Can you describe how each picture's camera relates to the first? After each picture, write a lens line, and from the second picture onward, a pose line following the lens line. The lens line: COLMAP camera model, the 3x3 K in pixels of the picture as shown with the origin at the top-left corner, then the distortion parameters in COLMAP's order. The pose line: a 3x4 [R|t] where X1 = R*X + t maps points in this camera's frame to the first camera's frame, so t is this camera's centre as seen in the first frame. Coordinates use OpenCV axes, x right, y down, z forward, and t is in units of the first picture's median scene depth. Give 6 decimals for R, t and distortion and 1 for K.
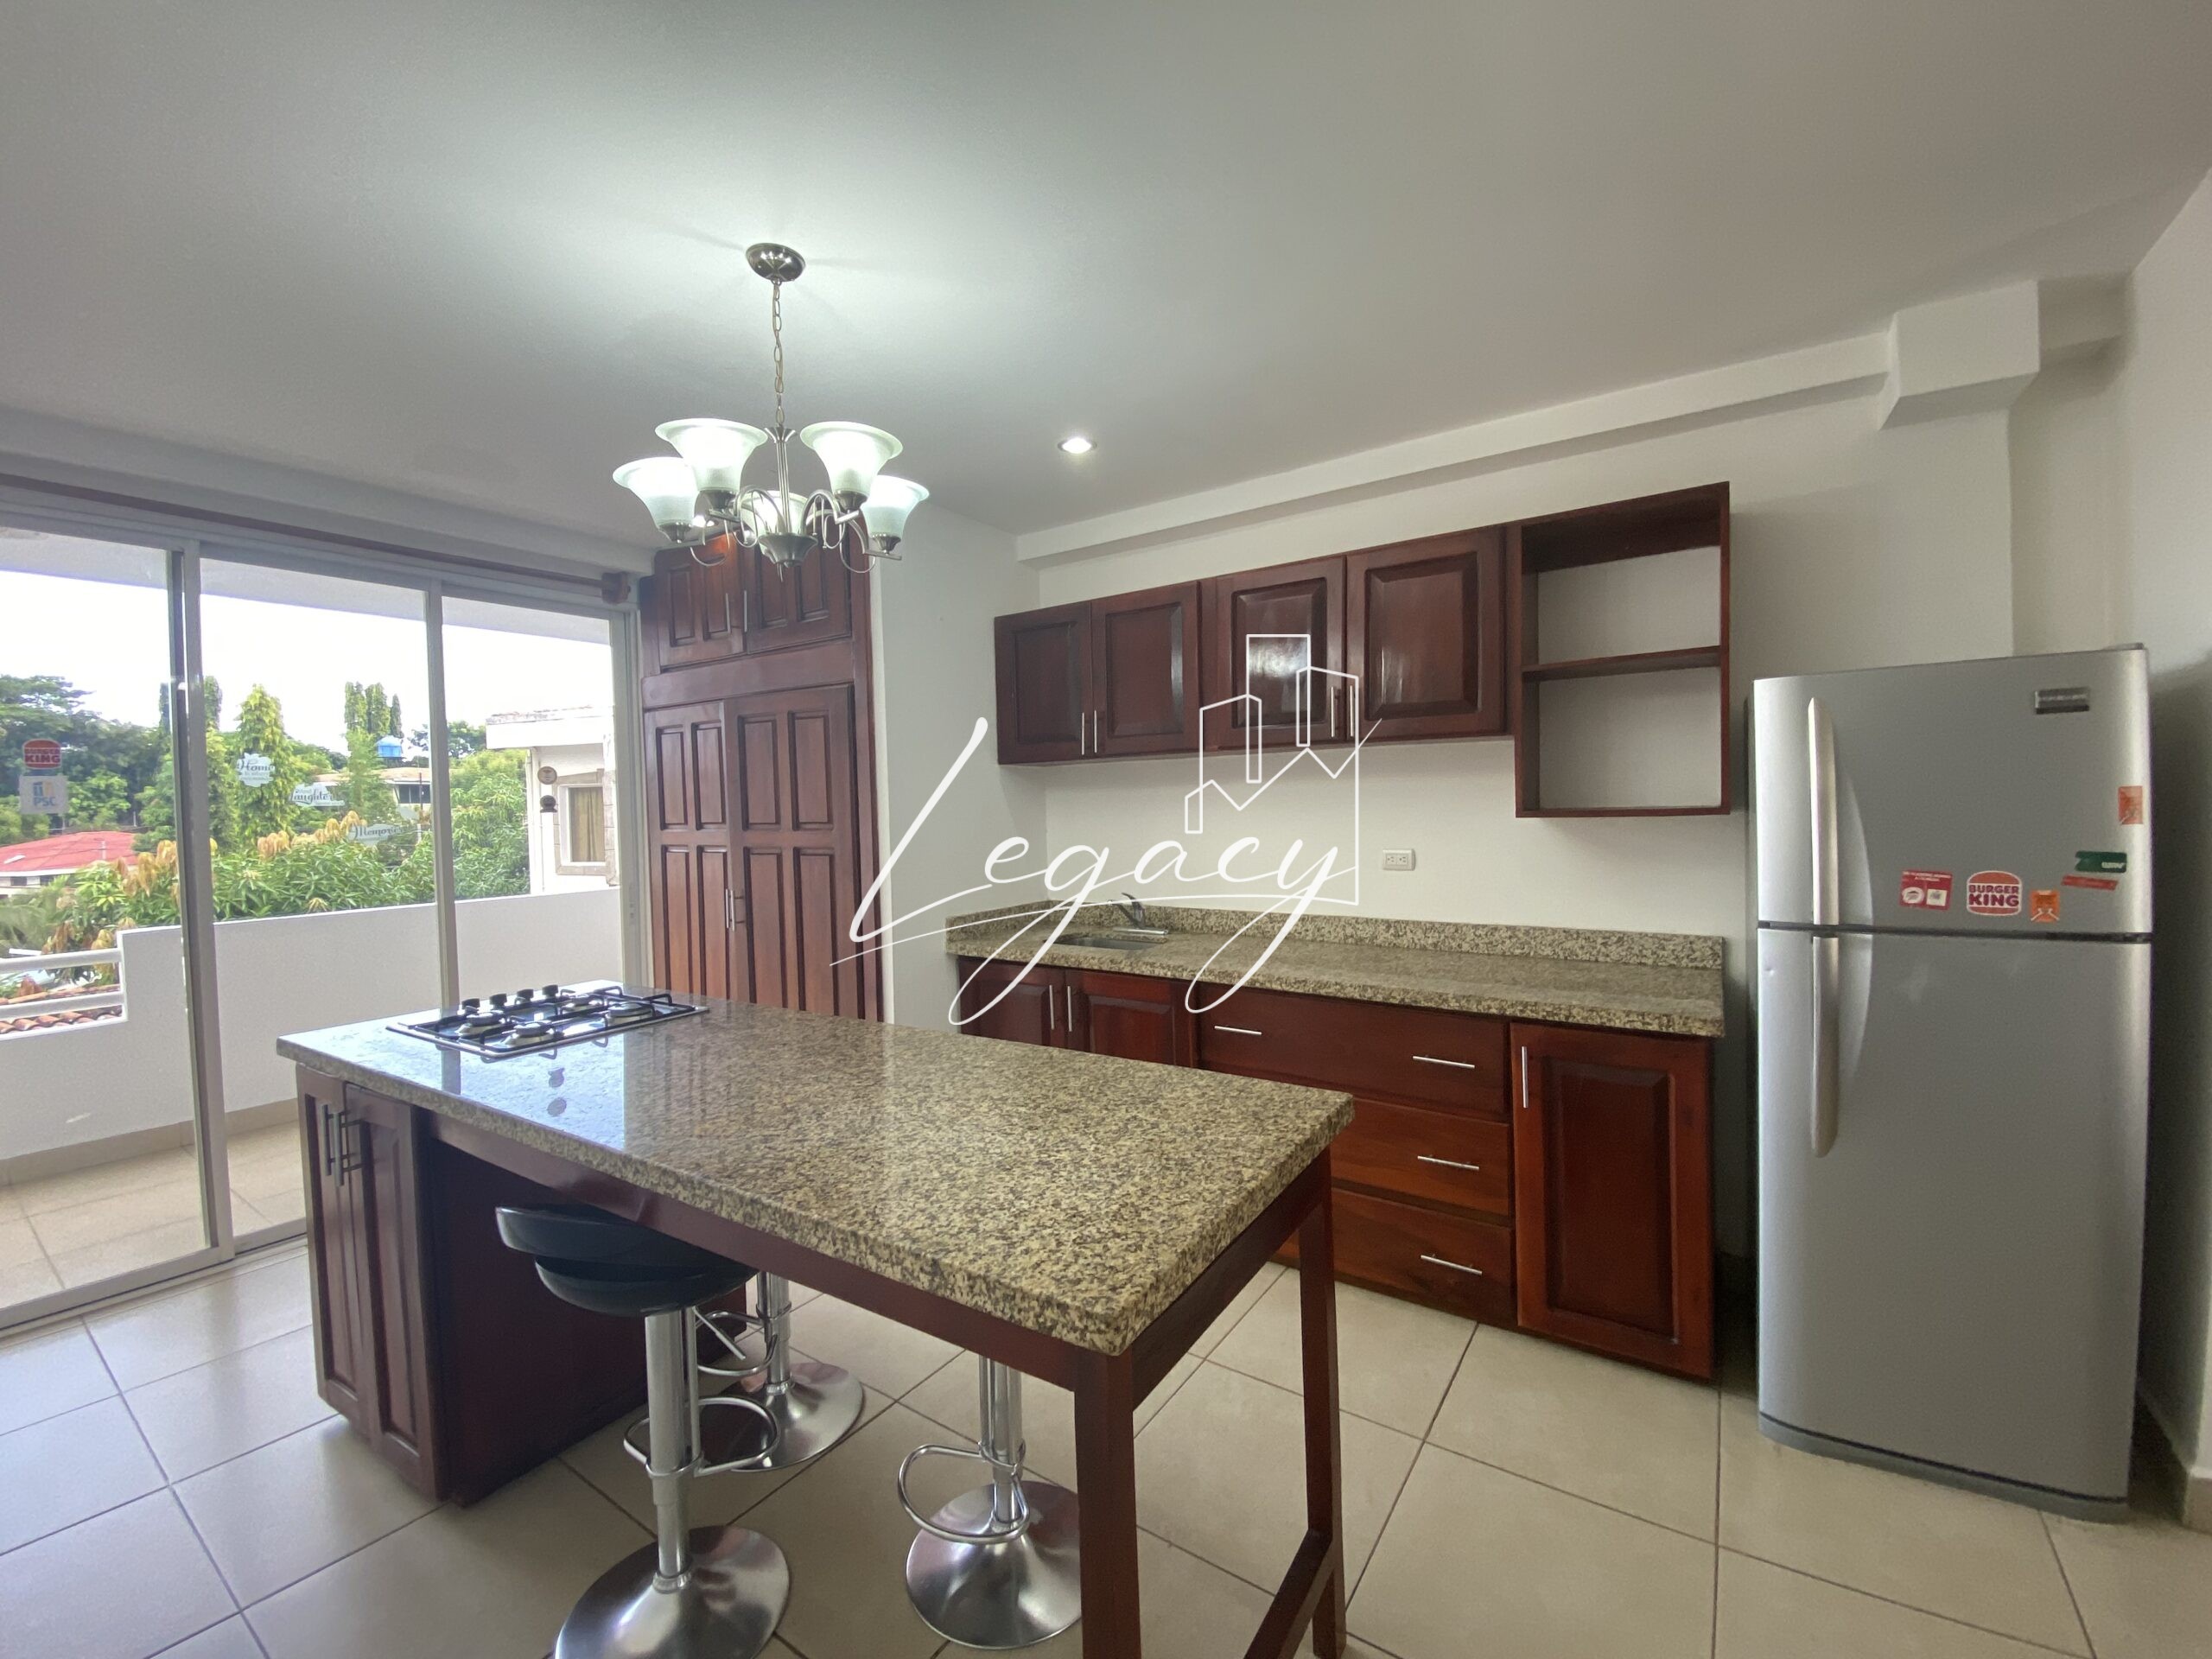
lens RADIAL K [[901.8, 0, 1106.0], [0, 901.8, 829.5], [0, 0, 1]] dist [-0.000381, -0.000051]
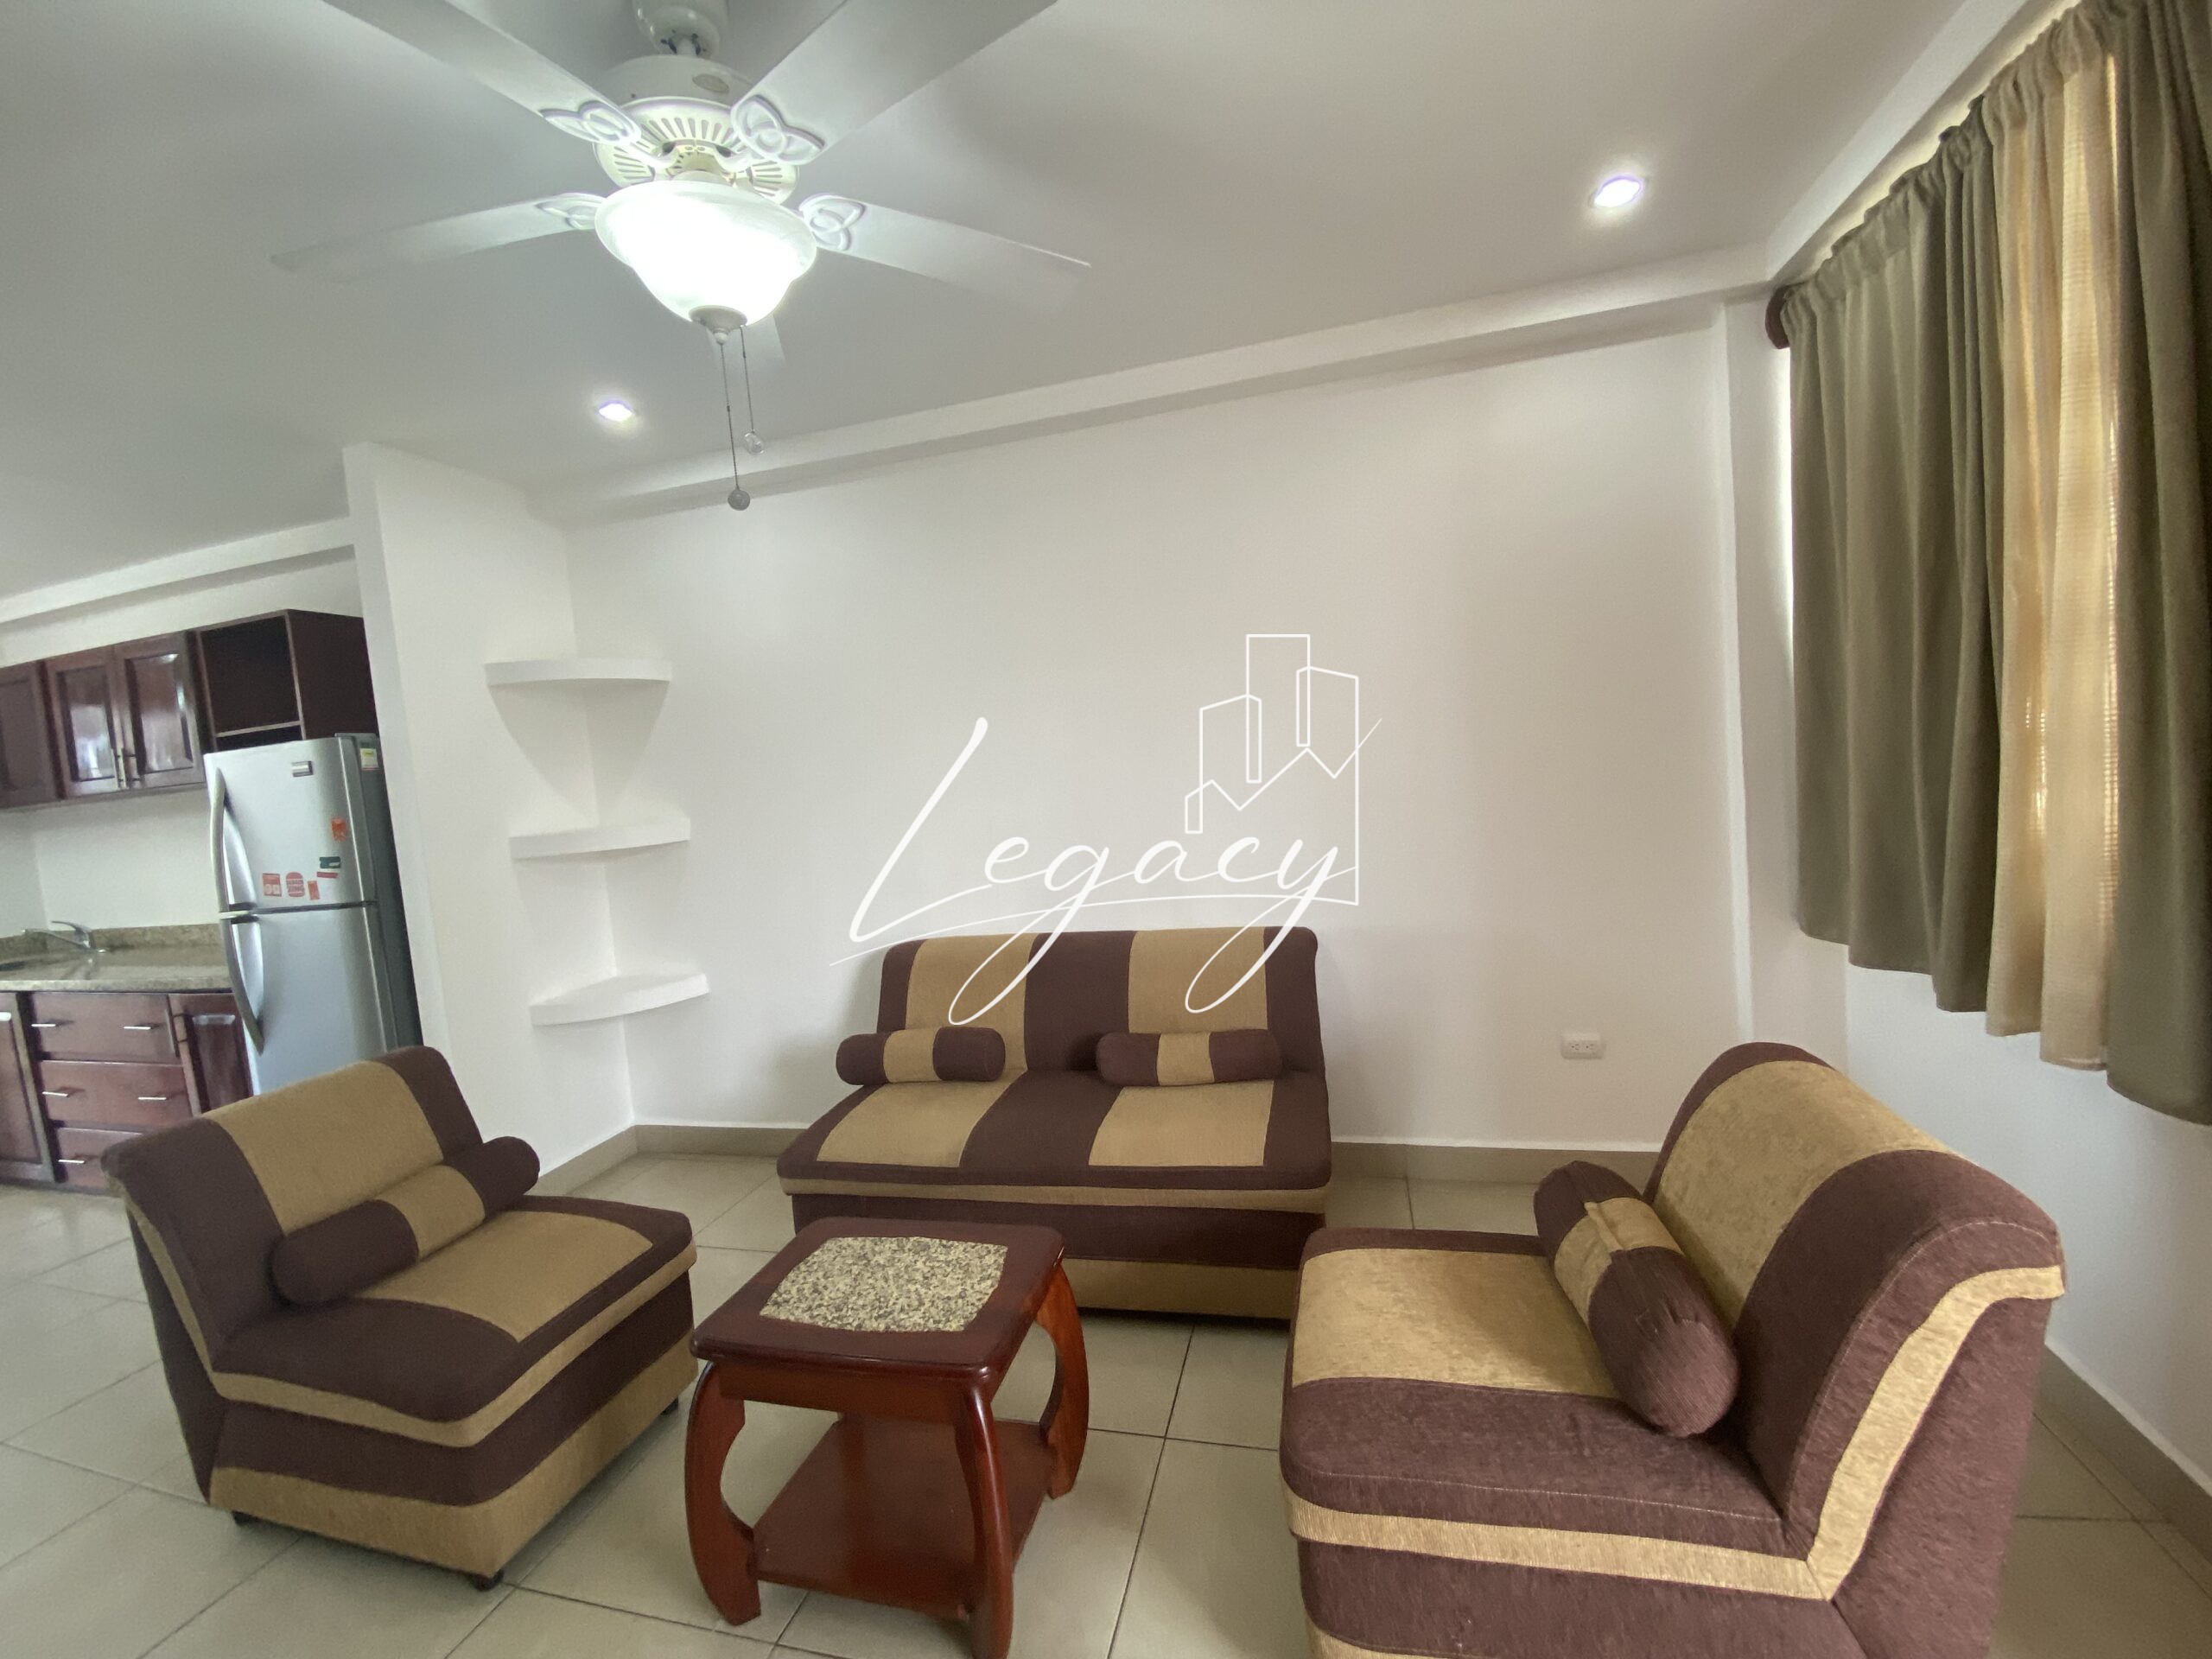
lens RADIAL K [[885.4, 0, 1106.0], [0, 885.4, 829.5], [0, 0, 1]] dist [0.000580, 0.000086]
pose [[0.938713, -0.079565, 0.335392, 1.094176], [0.071422, 0.996776, 0.036563, 0.009809], [-0.337220, -0.010368, 0.941369, -0.615469]]
